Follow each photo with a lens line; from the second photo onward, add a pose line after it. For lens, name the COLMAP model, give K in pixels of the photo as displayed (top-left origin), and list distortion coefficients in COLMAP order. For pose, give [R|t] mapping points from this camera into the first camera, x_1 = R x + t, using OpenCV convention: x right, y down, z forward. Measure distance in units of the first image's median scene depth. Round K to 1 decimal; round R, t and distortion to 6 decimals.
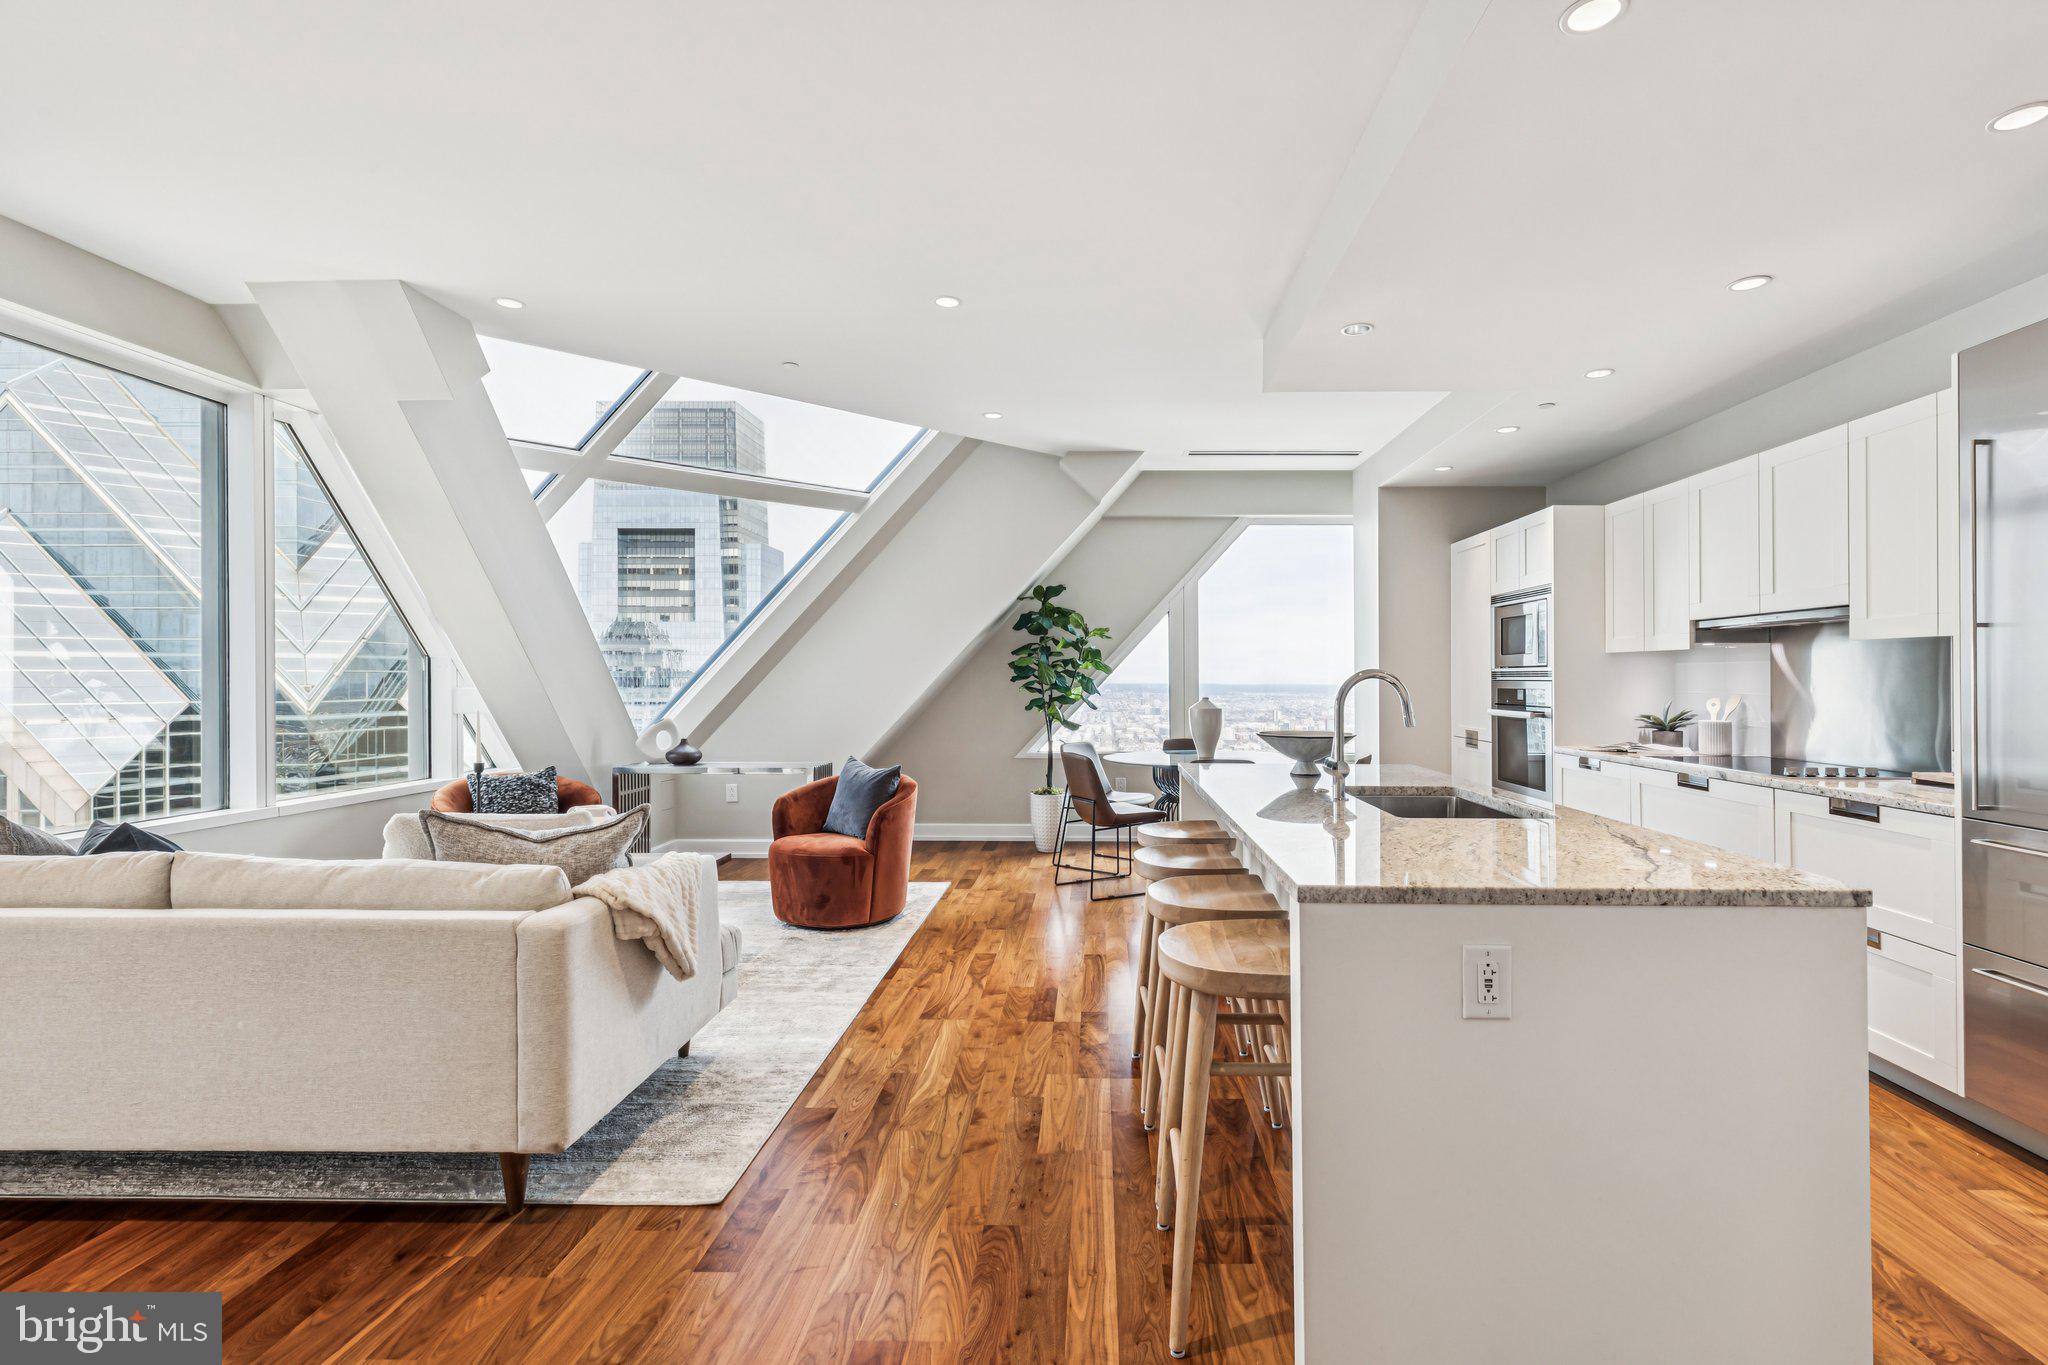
lens RADIAL K [[936.5, 0, 1081.8], [0, 936.5, 687.5], [0, 0, 1]] dist [0.004702, -0.000667]
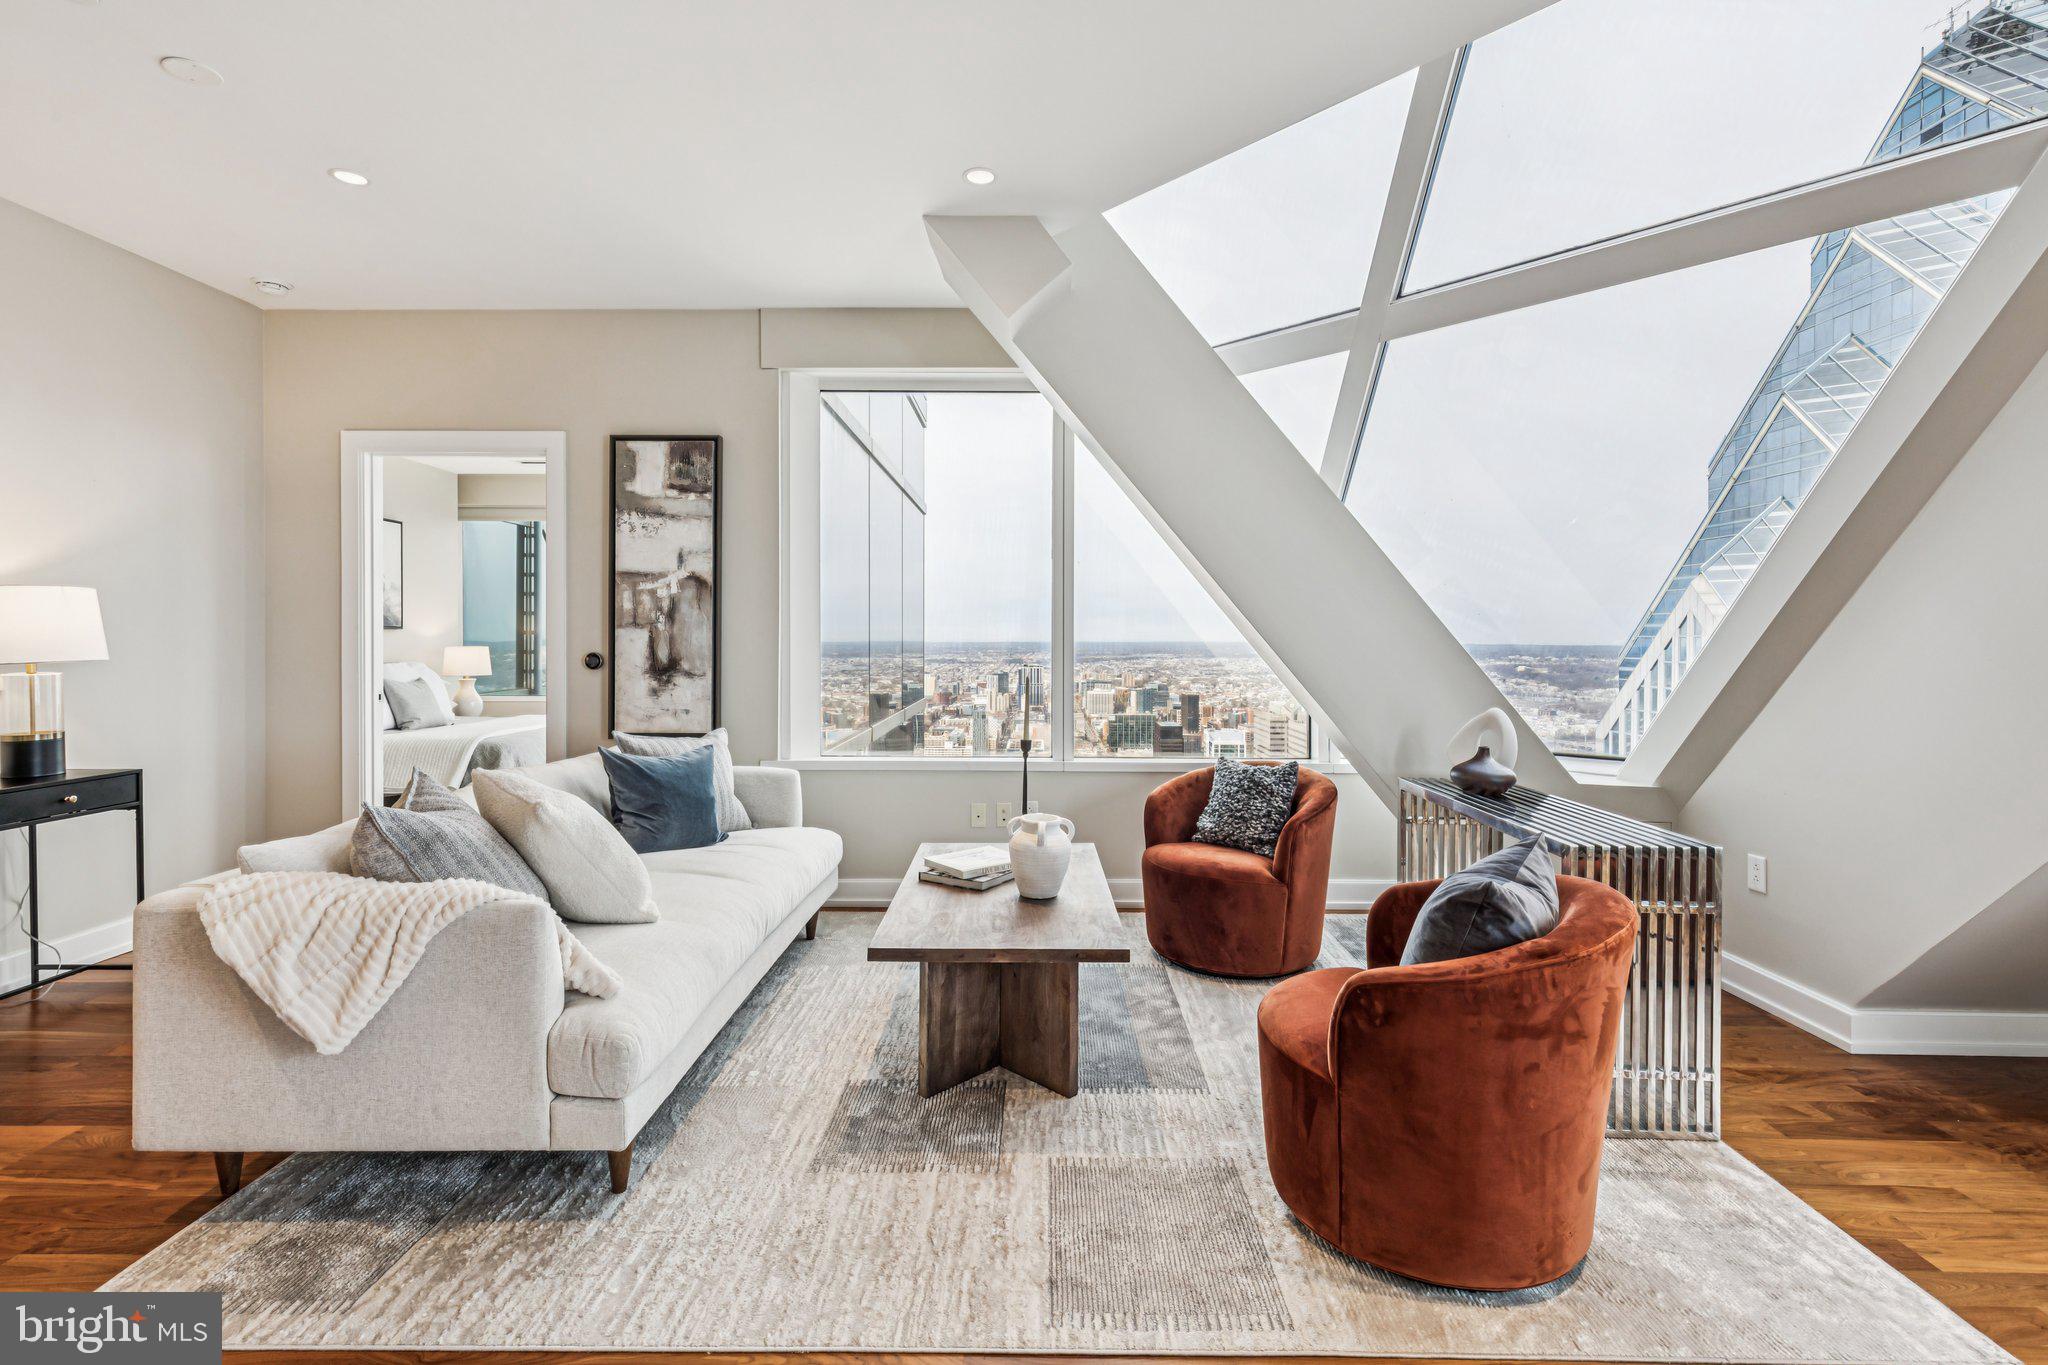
lens RADIAL K [[934.1, 0, 1025.0], [0, 934.1, 651.1], [0, 0, 1]] dist [0.004619, 0.000578]
pose [[0.006503, 0.011341, -0.999915, 0.132276], [-0.012679, 0.999856, 0.011258, -0.005967], [0.999898, 0.012605, 0.006646, 0.663909]]
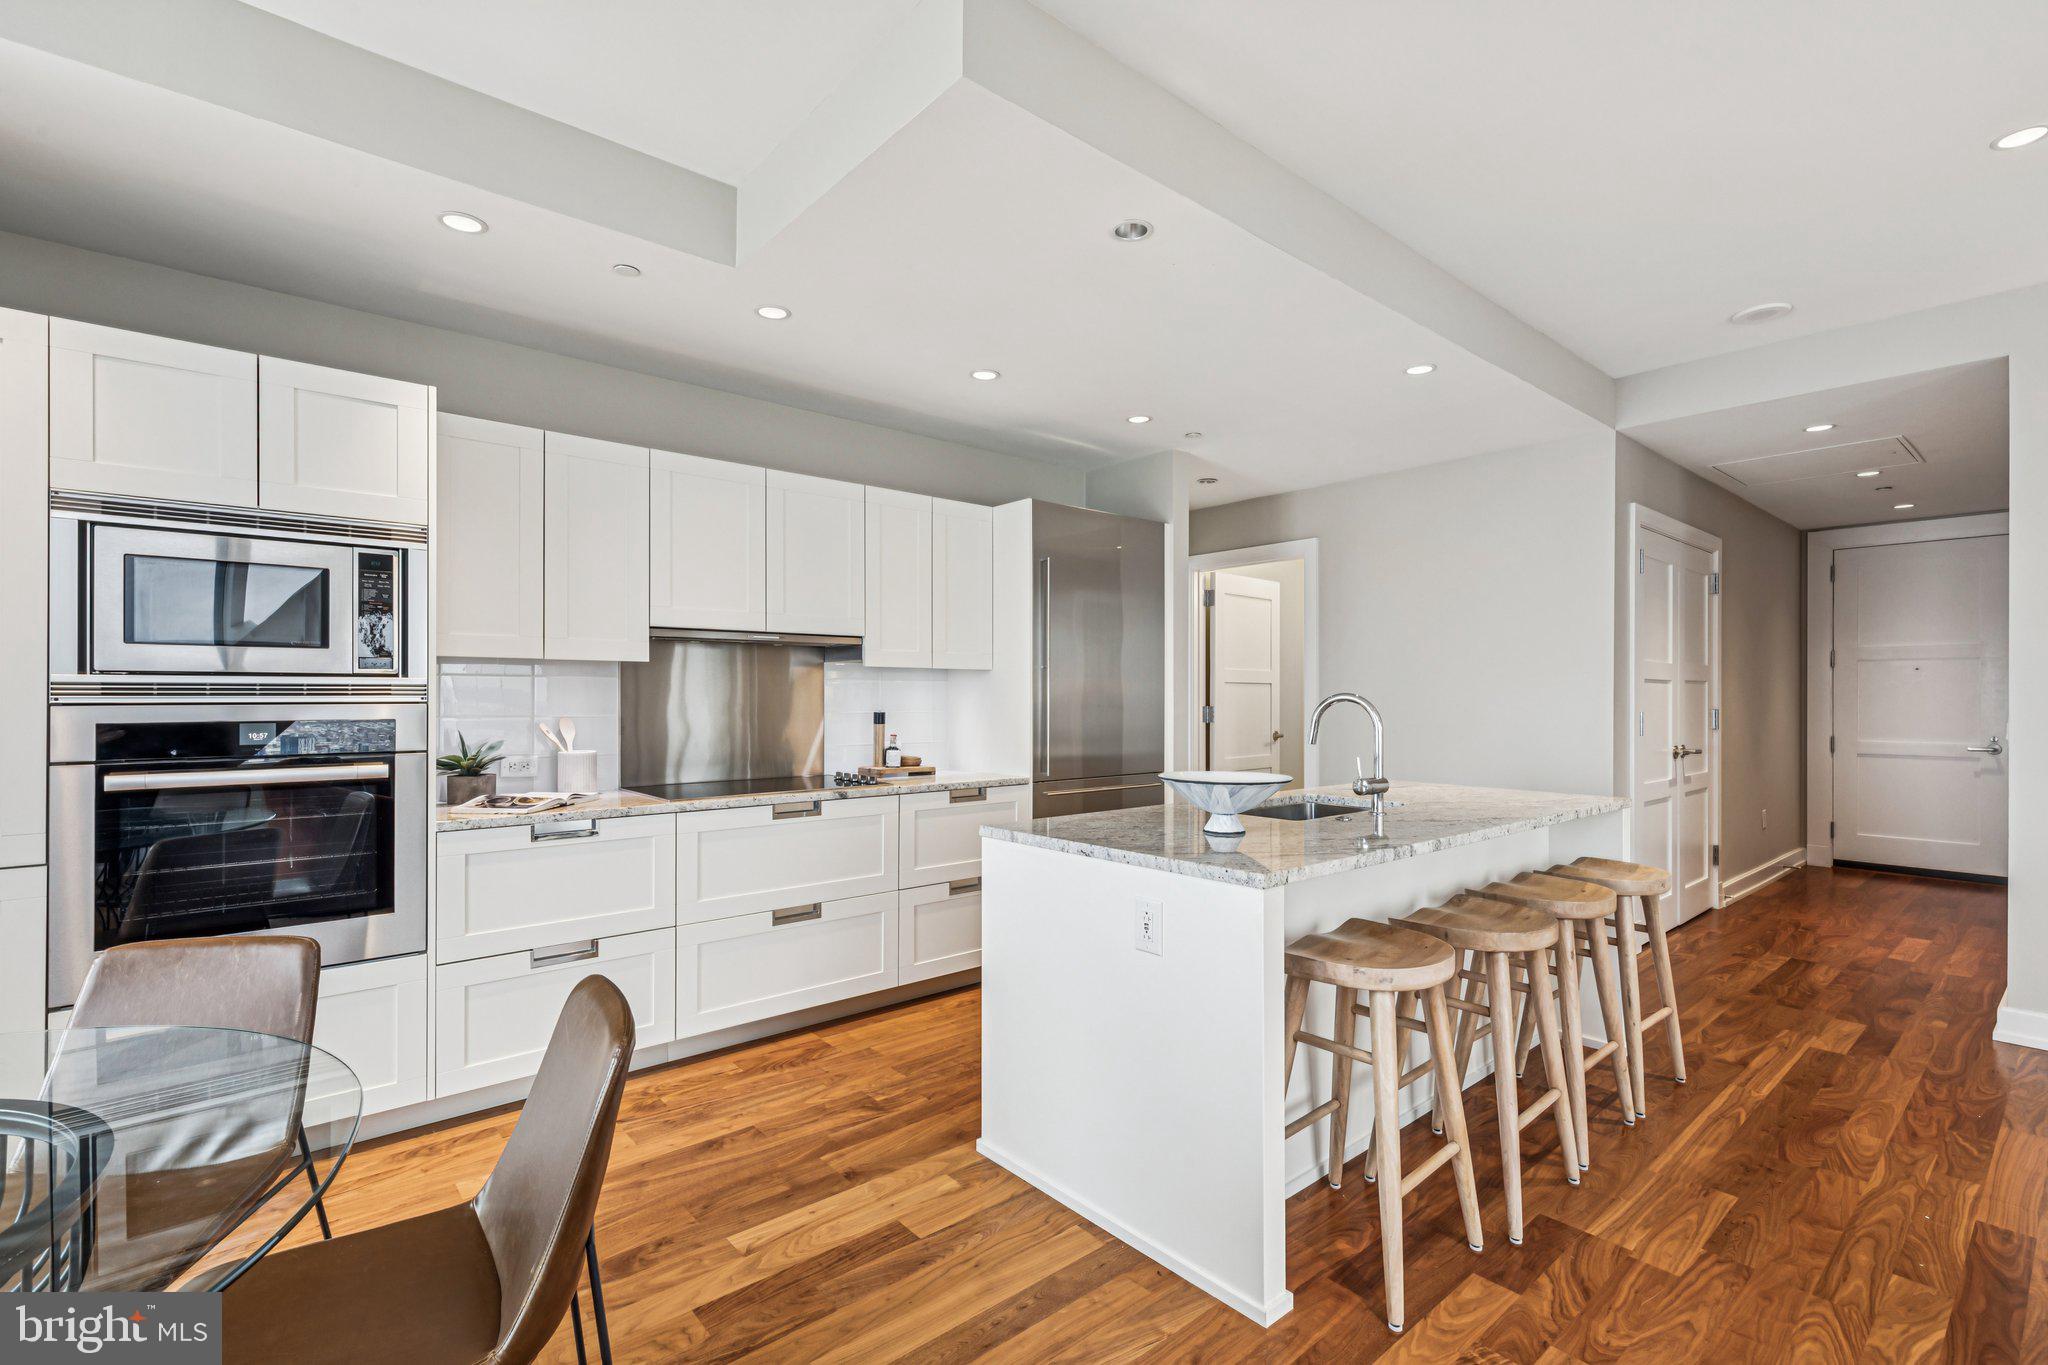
lens RADIAL K [[924.4, 0, 1025.1], [0, 924.4, 693.6], [0, 0, 1]] dist [0.005342, 0.000243]
pose [[-0.661602, -0.002747, 0.749850, -0.114277], [0.003909, 0.999967, 0.007113, -0.012447], [-0.749845, 0.007637, -0.661569, 0.897323]]
